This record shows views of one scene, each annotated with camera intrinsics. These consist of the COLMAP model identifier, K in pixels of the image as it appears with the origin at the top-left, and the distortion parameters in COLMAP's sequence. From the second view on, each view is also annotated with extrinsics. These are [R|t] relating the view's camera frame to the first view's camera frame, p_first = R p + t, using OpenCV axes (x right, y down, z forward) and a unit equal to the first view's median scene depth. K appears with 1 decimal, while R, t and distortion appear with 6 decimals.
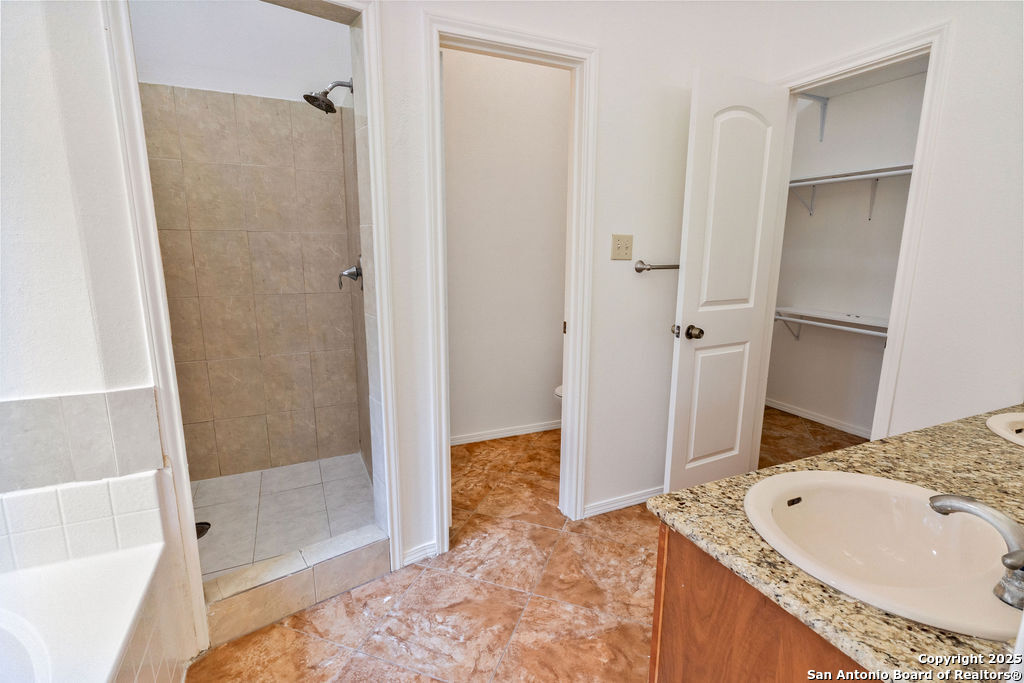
lens RADIAL K [[485.9, 0, 515.6], [0, 485.9, 342.4], [0, 0, 1]] dist [0.001819, -0.000337]
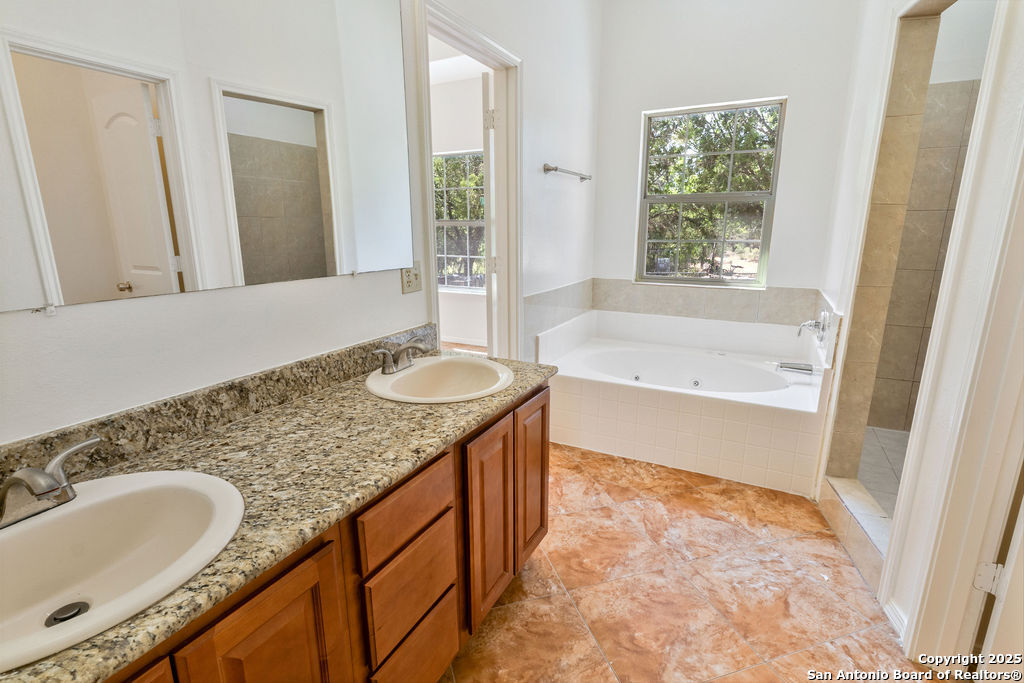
lens RADIAL K [[485.9, 0, 515.6], [0, 485.9, 342.4], [0, 0, 1]] dist [0.001819, -0.000337]
pose [[-0.790882, 0.135470, -0.596785, 1.135750], [-0.121640, 0.920933, 0.370252, -0.312478], [0.599757, 0.365419, -0.711871, 1.688776]]
